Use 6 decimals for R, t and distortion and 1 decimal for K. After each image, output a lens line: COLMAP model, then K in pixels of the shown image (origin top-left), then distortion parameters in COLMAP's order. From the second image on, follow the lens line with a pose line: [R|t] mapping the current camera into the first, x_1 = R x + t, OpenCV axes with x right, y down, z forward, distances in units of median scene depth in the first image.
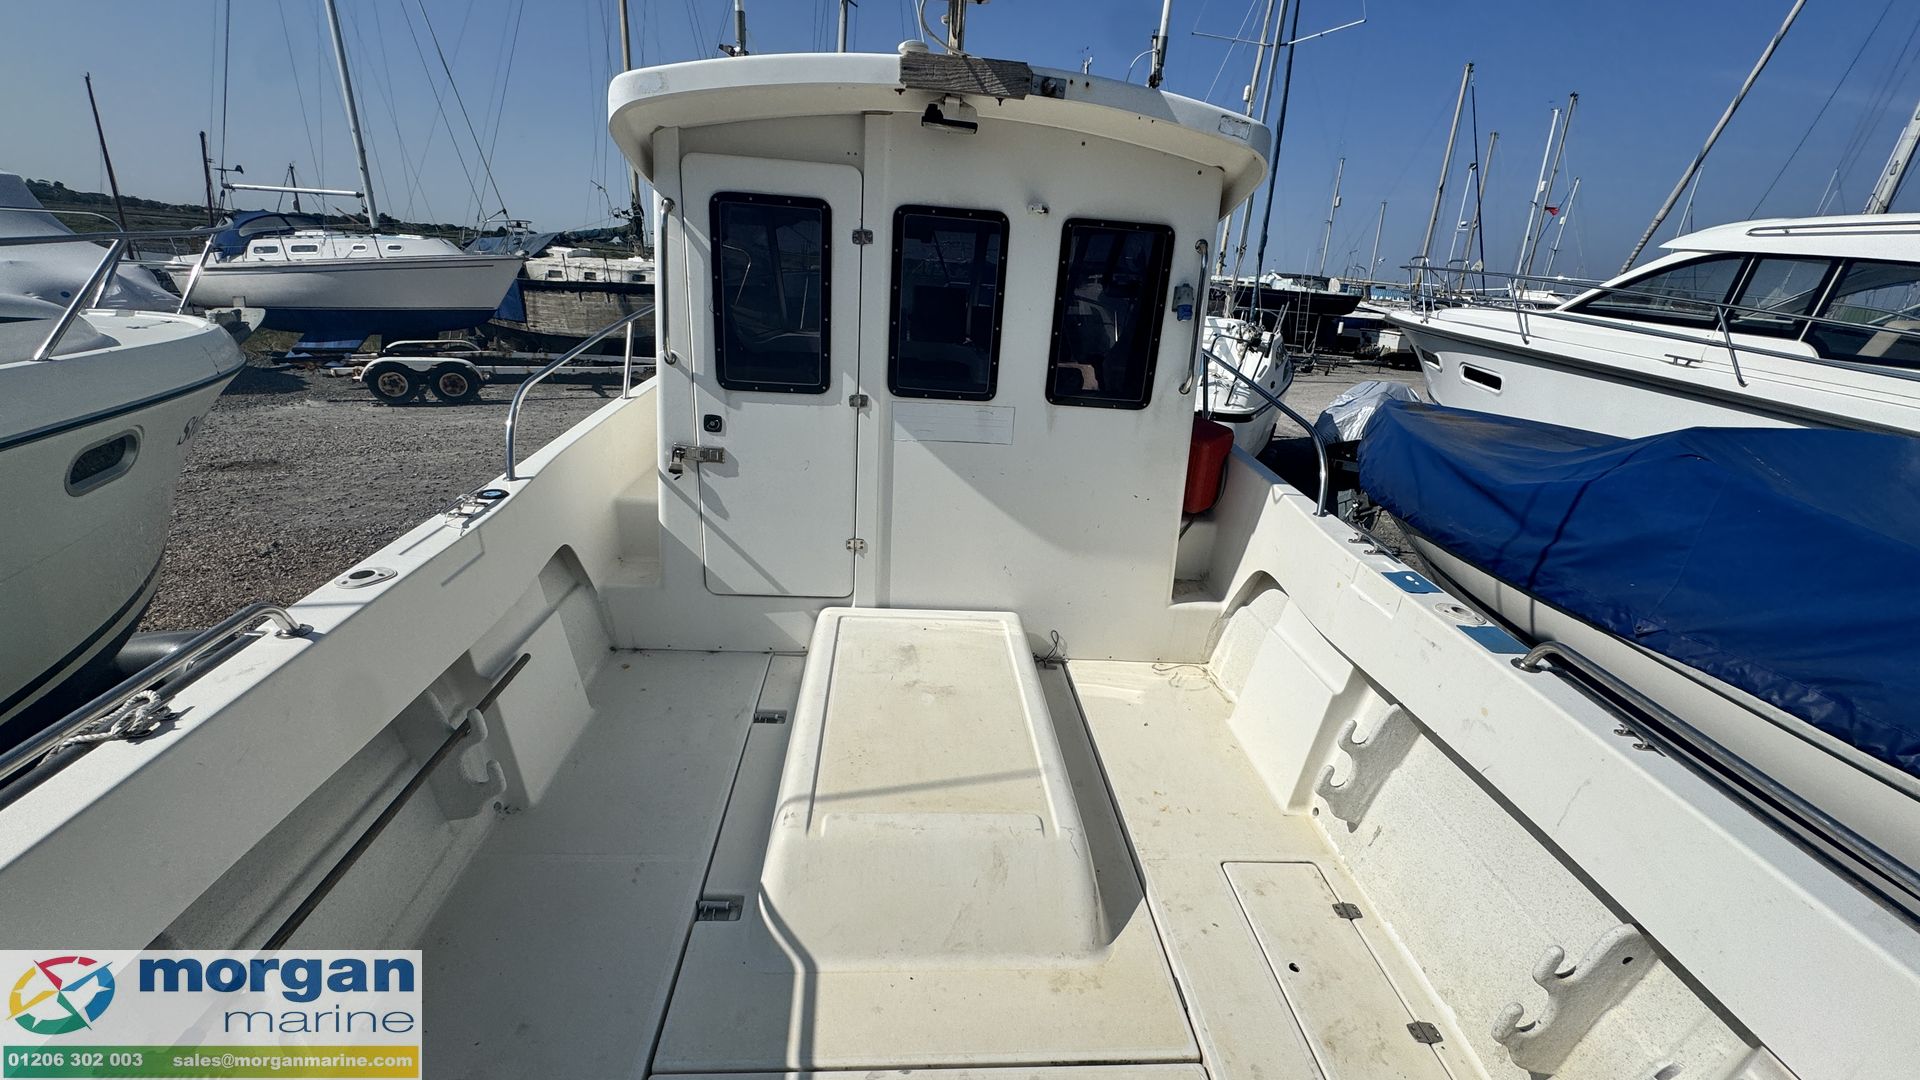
lens RADIAL K [[760.2, 0, 960.6], [0, 760.2, 537.5], [0, 0, 1]] dist [-0.002748, -0.000164]
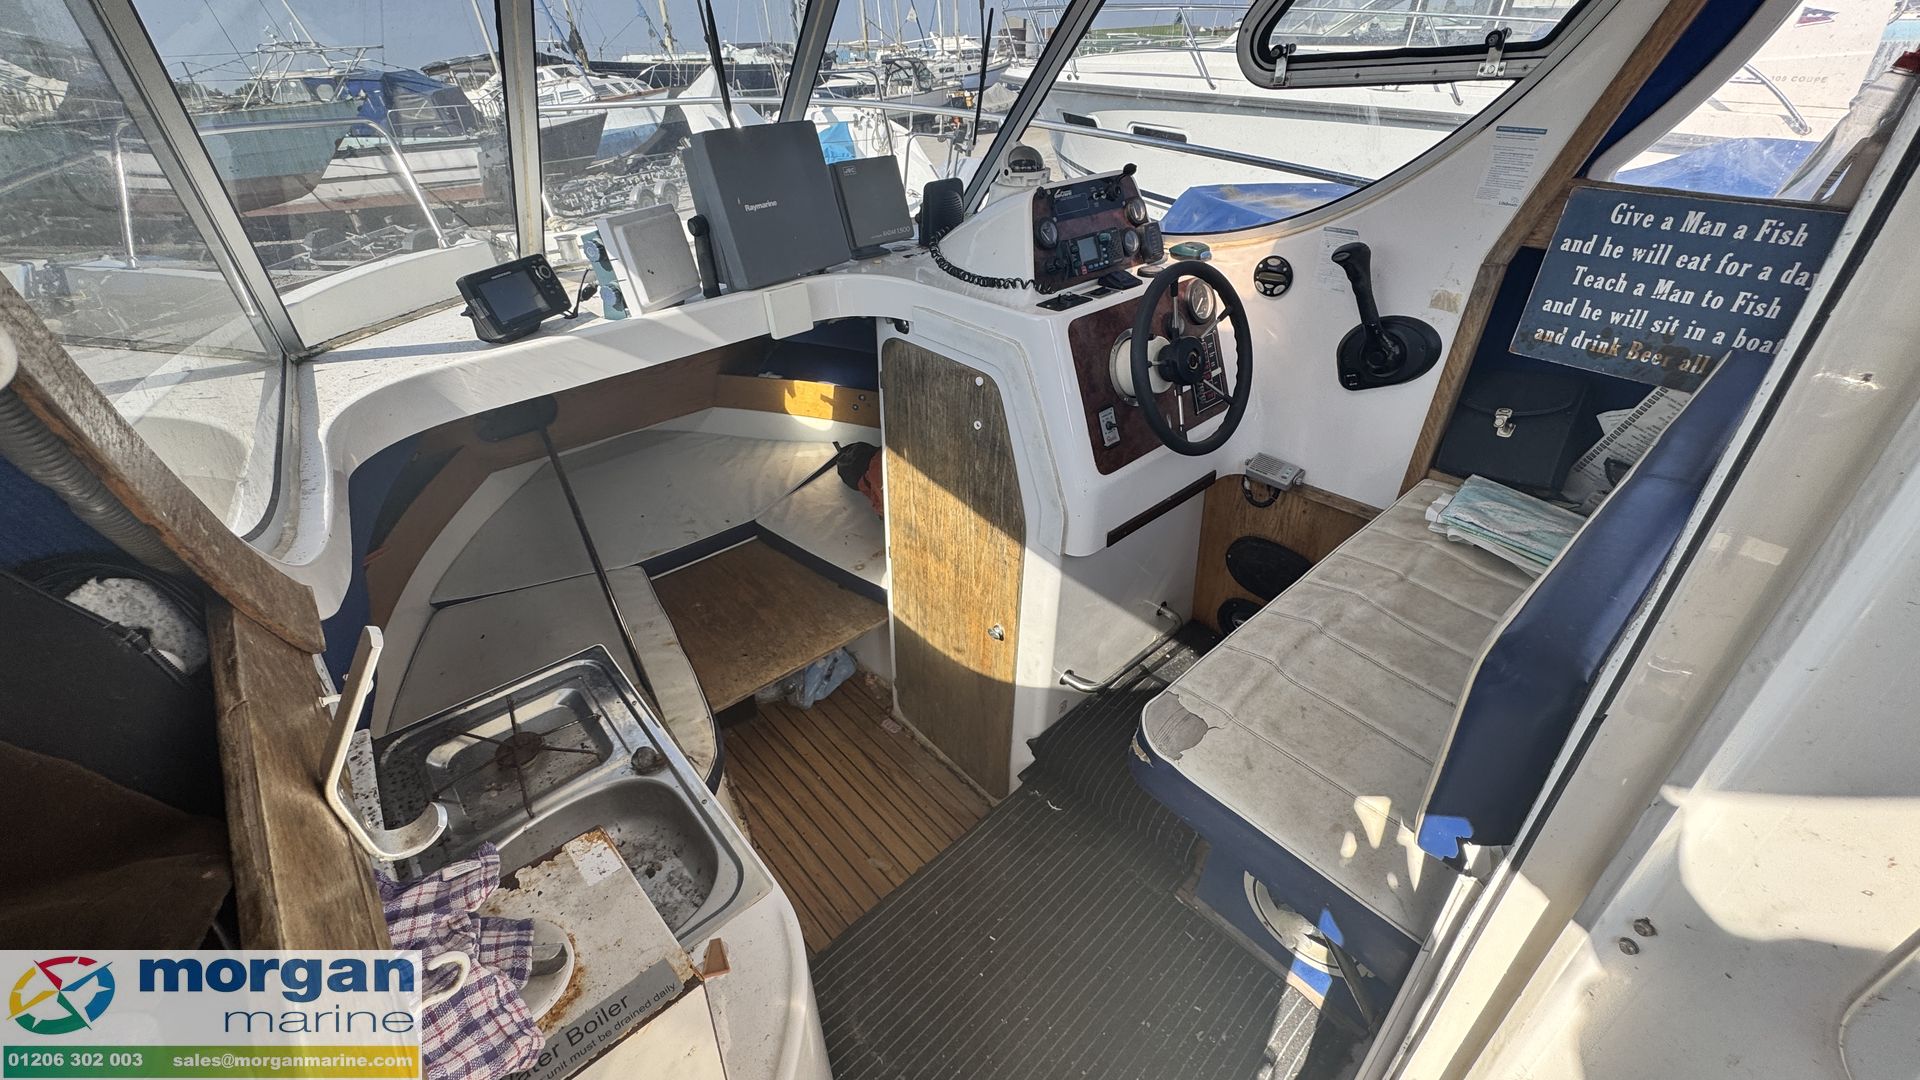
lens RADIAL K [[766.9, 0, 960.3], [0, 766.9, 536.6], [0, 0, 1]] dist [-0.003997, 0.000215]
pose [[0.784624, -0.406606, 0.468013, -0.057491], [0.289253, 0.907785, 0.303743, -0.066173], [-0.548359, -0.102950, 0.829882, 0.176026]]
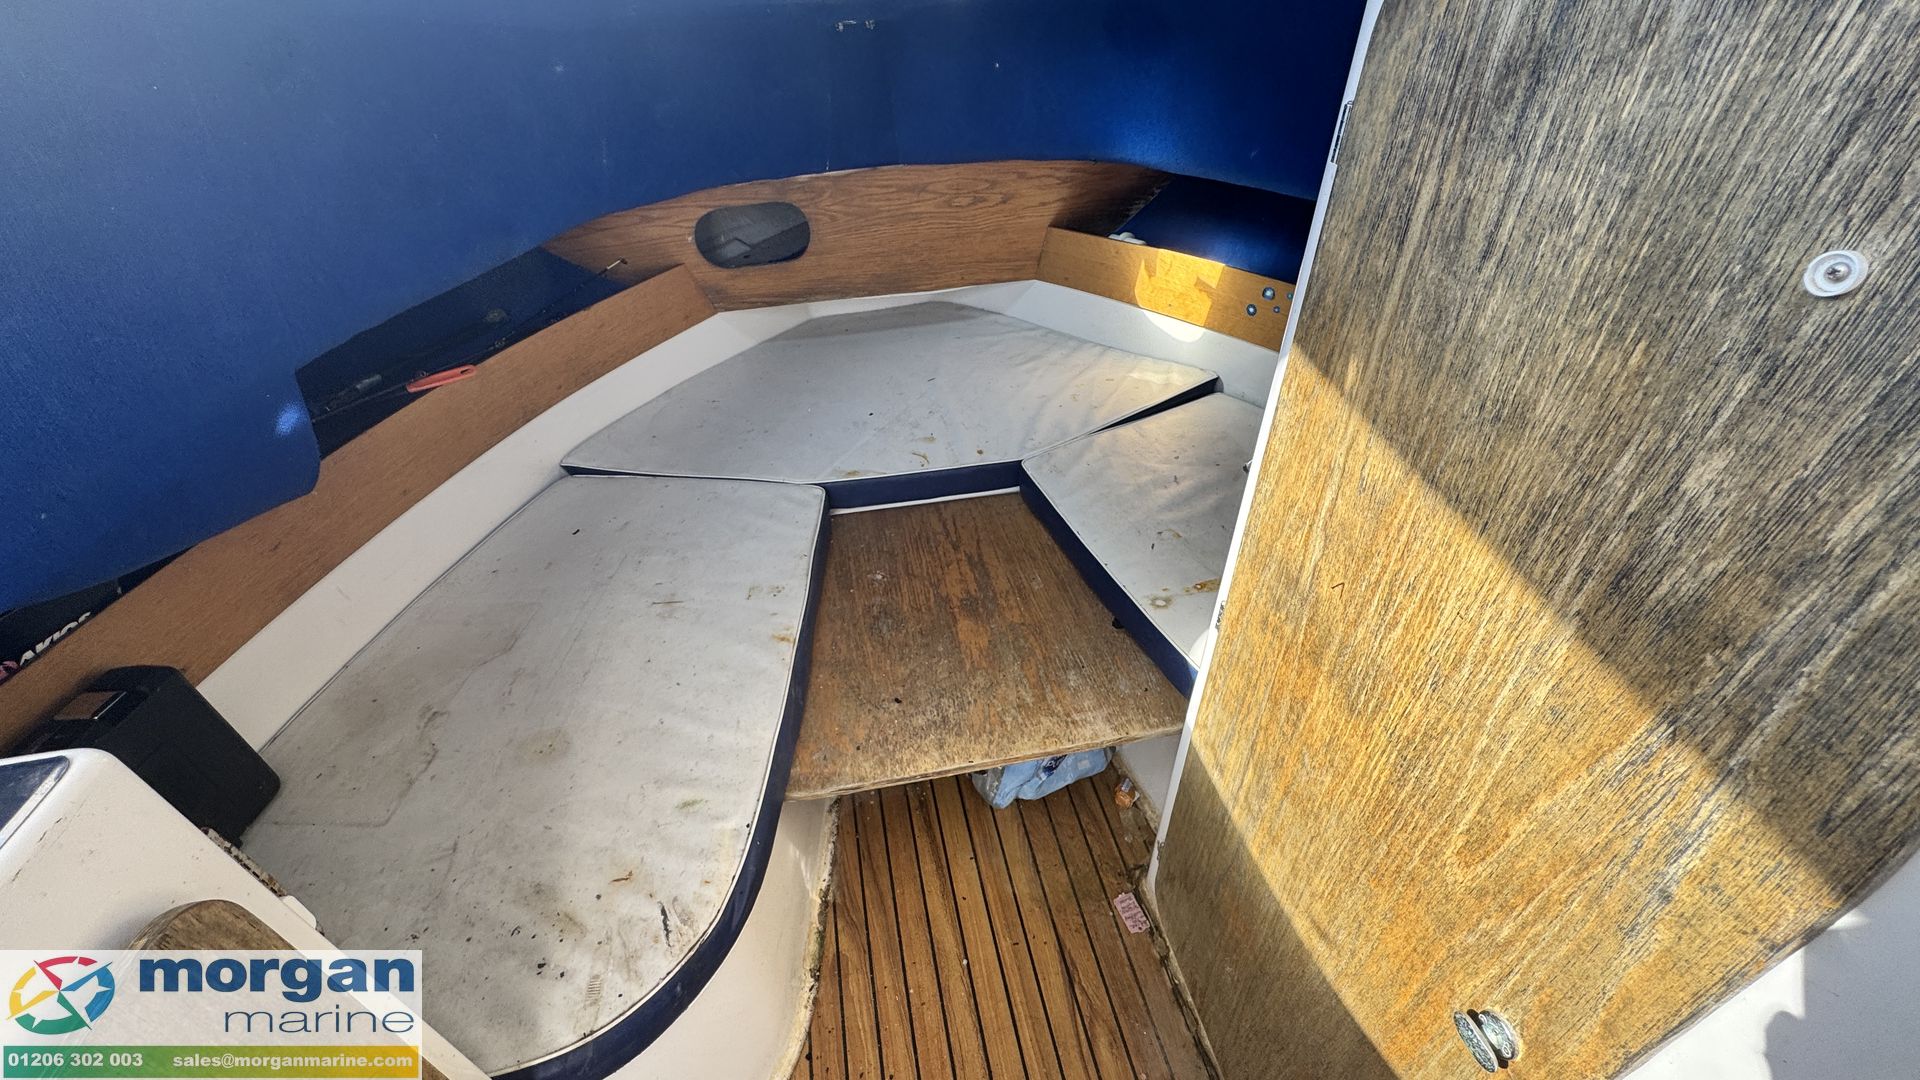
lens RADIAL K [[767.9, 0, 959.7], [0, 767.9, 537.4], [0, 0, 1]] dist [-0.002556, -0.000435]
pose [[0.985181, -0.167806, 0.035479, -0.022419], [0.152229, 0.950787, 0.269871, -0.048596], [-0.079019, -0.260471, 0.962243, 0.248948]]
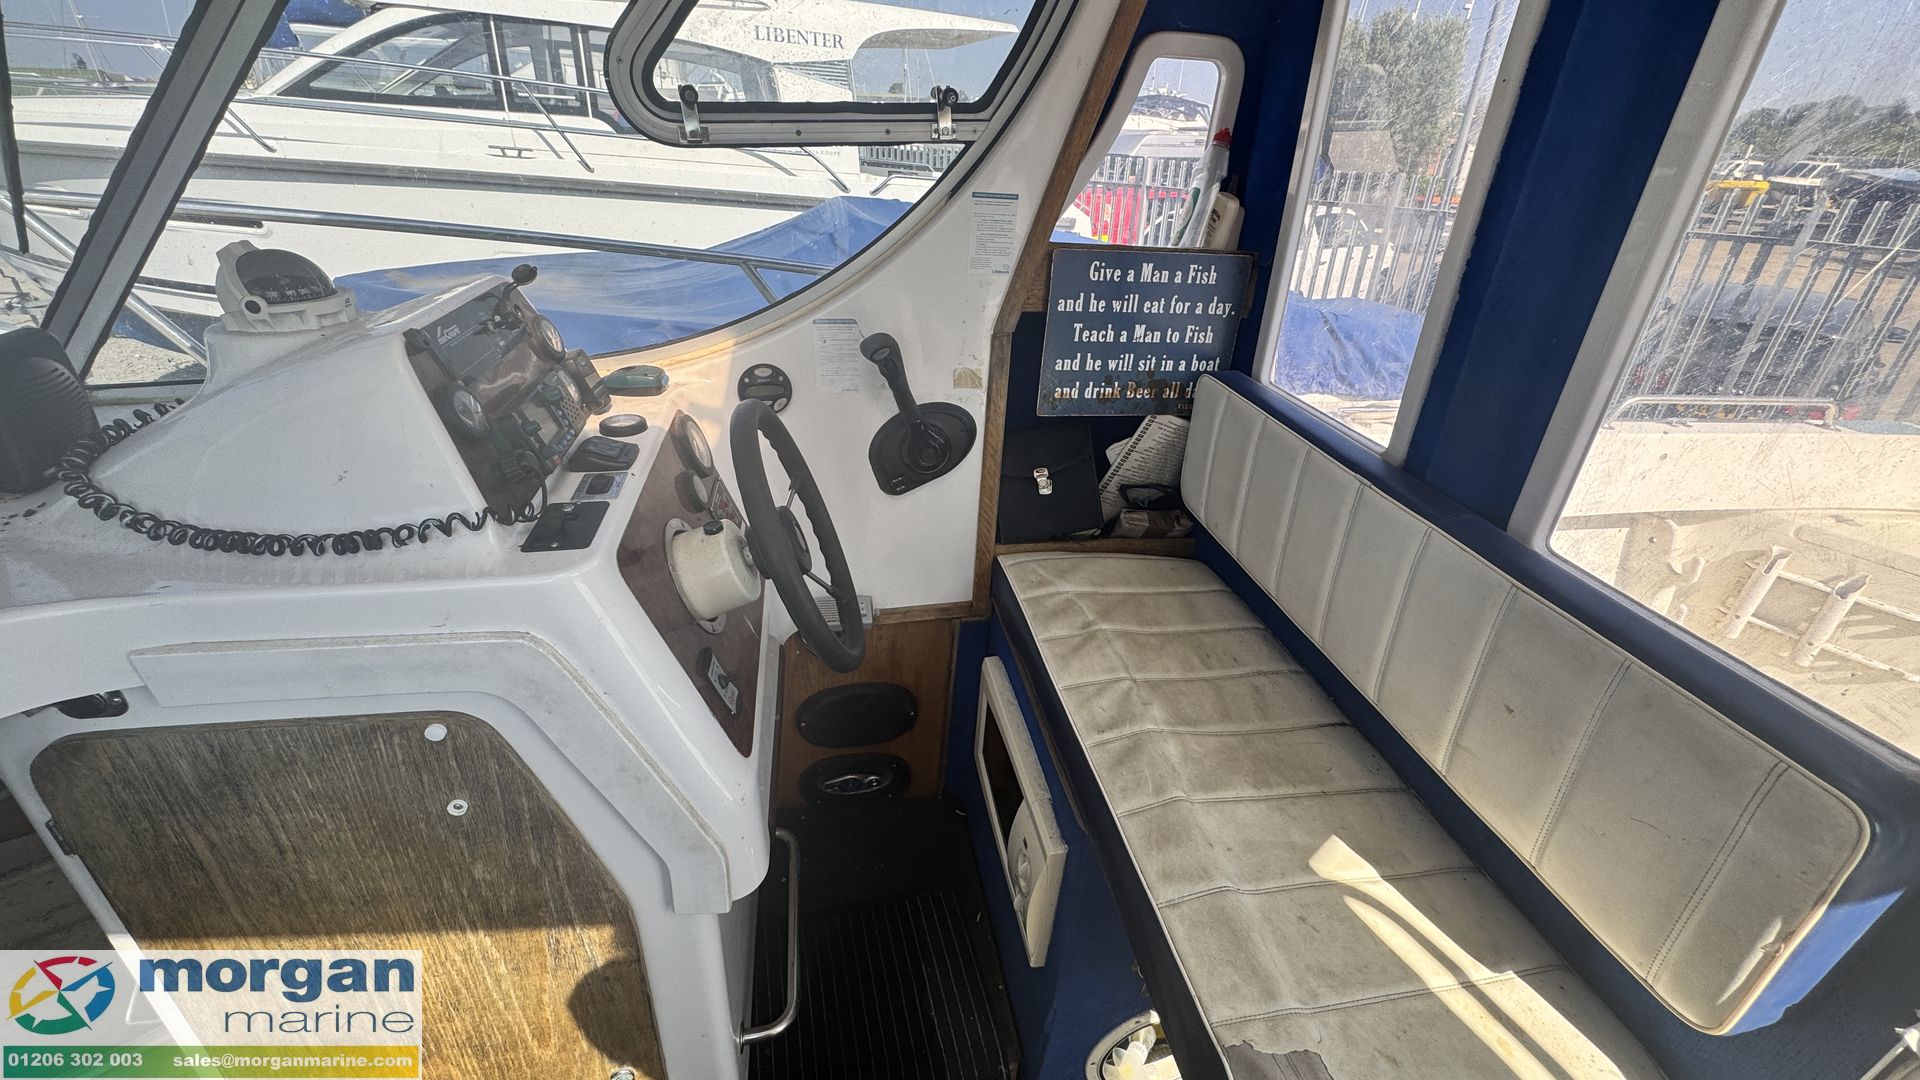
lens RADIAL K [[763.9, 0, 960.0], [0, 763.9, 540.0], [0, 0, 1]] dist [-0.000733, -0.000435]
pose [[-0.100095, -0.538466, 0.836681, -0.034912], [0.304183, 0.784083, 0.541006, -0.079393], [-0.947340, 0.308656, 0.085310, 0.225327]]
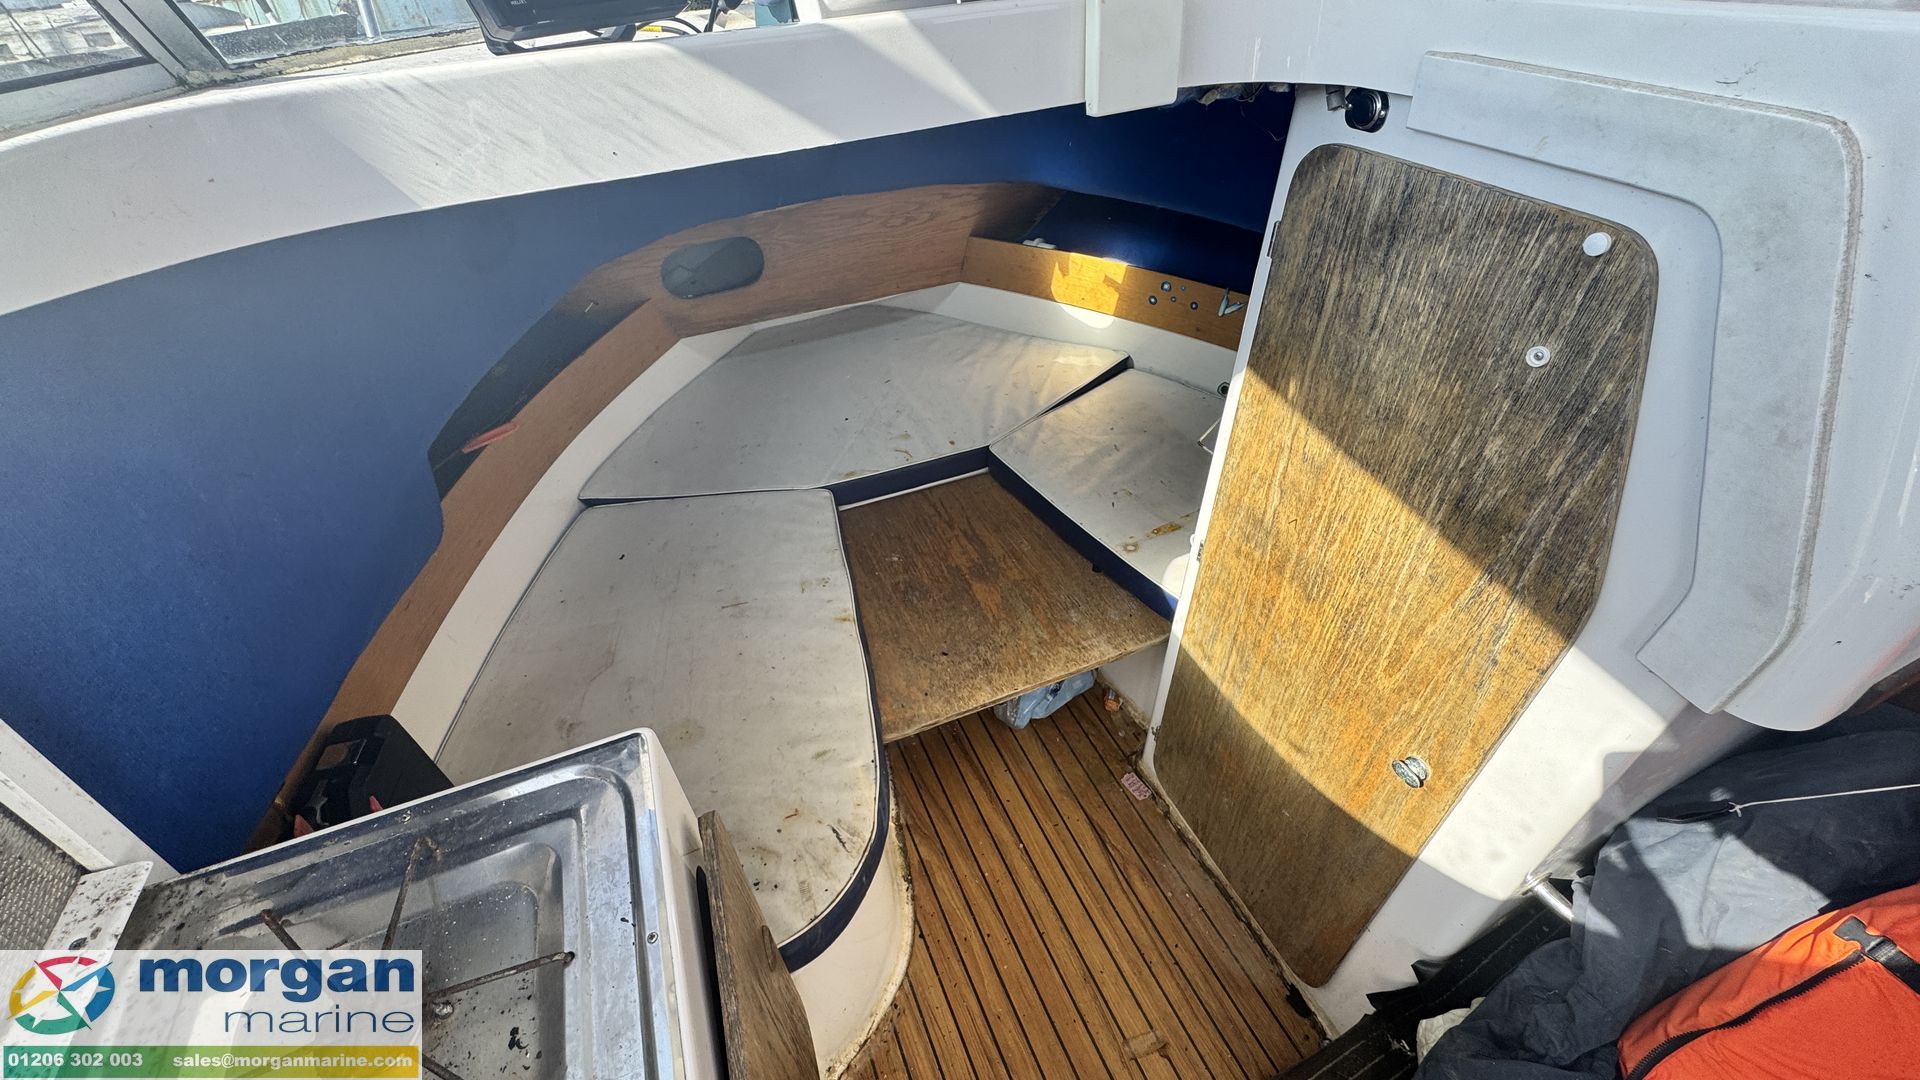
lens RADIAL K [[766.9, 0, 960.3], [0, 766.9, 536.6], [0, 0, 1]] dist [-0.003997, 0.000215]
pose [[0.936715, -0.300185, 0.180151, -0.041101], [0.226410, 0.911914, 0.342273, -0.060076], [-0.267027, -0.279824, 0.922168, 0.232727]]
